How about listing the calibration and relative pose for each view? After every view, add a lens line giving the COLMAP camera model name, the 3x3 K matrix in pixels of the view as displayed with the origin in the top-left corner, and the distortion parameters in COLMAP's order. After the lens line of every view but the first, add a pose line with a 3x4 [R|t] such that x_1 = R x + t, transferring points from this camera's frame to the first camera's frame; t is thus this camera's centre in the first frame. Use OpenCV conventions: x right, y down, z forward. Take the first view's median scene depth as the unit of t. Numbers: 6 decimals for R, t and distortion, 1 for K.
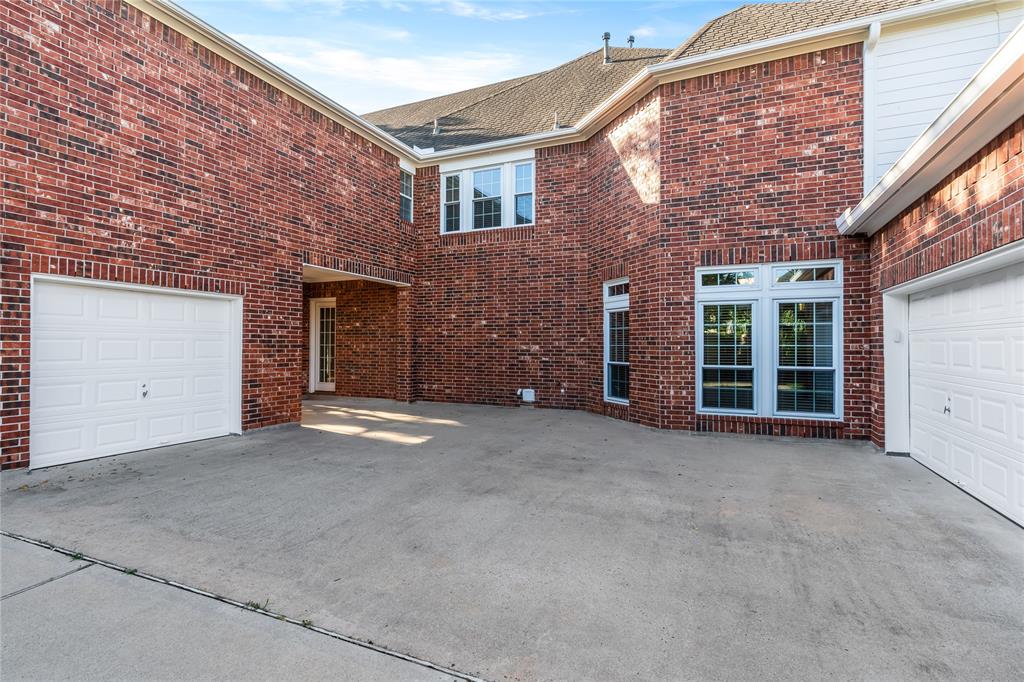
lens RADIAL K [[482.7, 0, 512.3], [0, 482.7, 340.7], [0, 0, 1]] dist [0.001697, 0.003703]
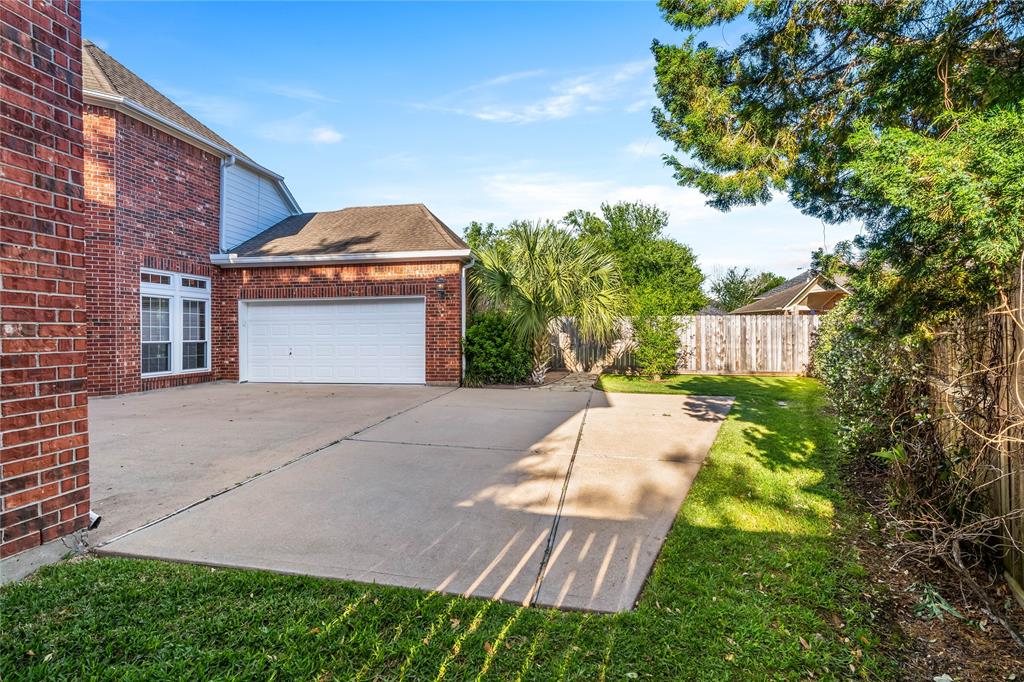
lens RADIAL K [[482.7, 0, 510.5], [0, 482.7, 335.5], [0, 0, 1]] dist [0.001697, 0.003703]
pose [[-0.237153, -0.006044, 0.971453, -1.196136], [-0.011365, 0.999929, 0.003447, 0.019119], [-0.971406, -0.010223, -0.237205, 0.350069]]
